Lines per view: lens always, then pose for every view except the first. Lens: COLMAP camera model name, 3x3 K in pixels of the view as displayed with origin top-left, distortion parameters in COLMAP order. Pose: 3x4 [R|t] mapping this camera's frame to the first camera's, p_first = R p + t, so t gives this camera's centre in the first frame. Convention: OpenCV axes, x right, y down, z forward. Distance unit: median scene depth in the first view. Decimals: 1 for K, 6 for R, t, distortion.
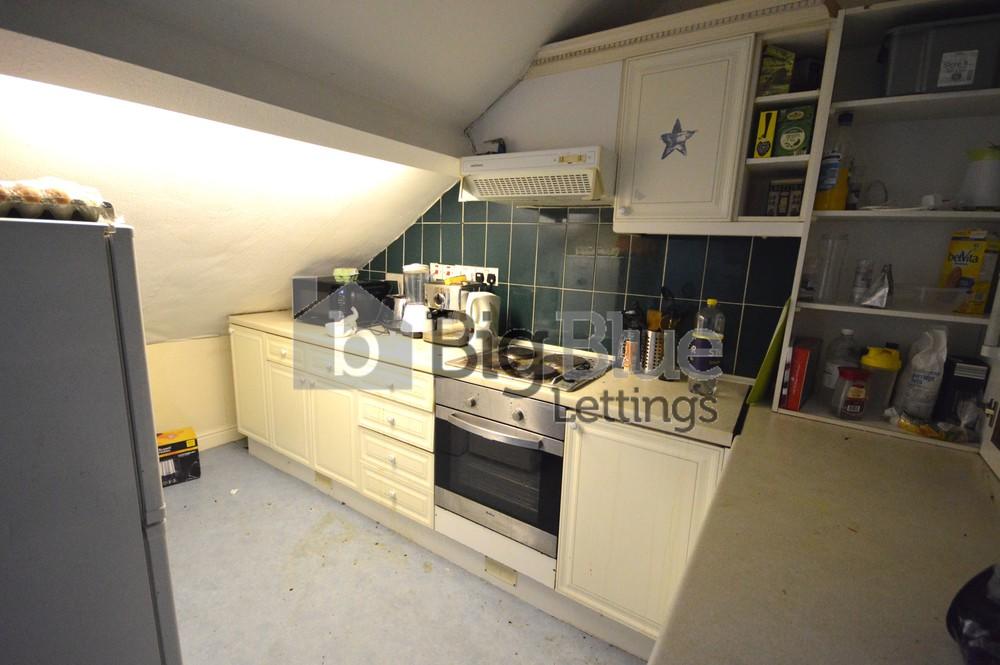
lens RADIAL K [[444.0, 0, 500.0], [0, 444.0, 332.5], [0, 0, 1]] dist [0.003179, -0.010740]
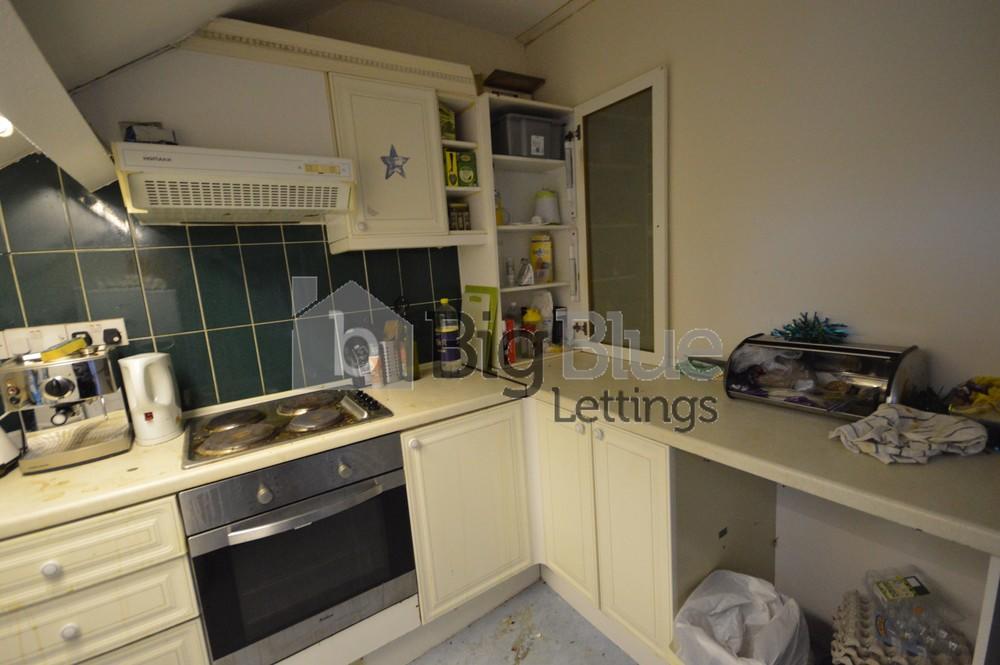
lens RADIAL K [[443.9, 0, 500.0], [0, 443.9, 332.5], [0, 0, 1]] dist [-0.003181, -0.000263]
pose [[0.377596, -0.210809, 0.901654, -0.593274], [0.256927, 0.959359, 0.116704, -0.091436], [-0.889612, 0.187592, 0.416413, 0.387327]]
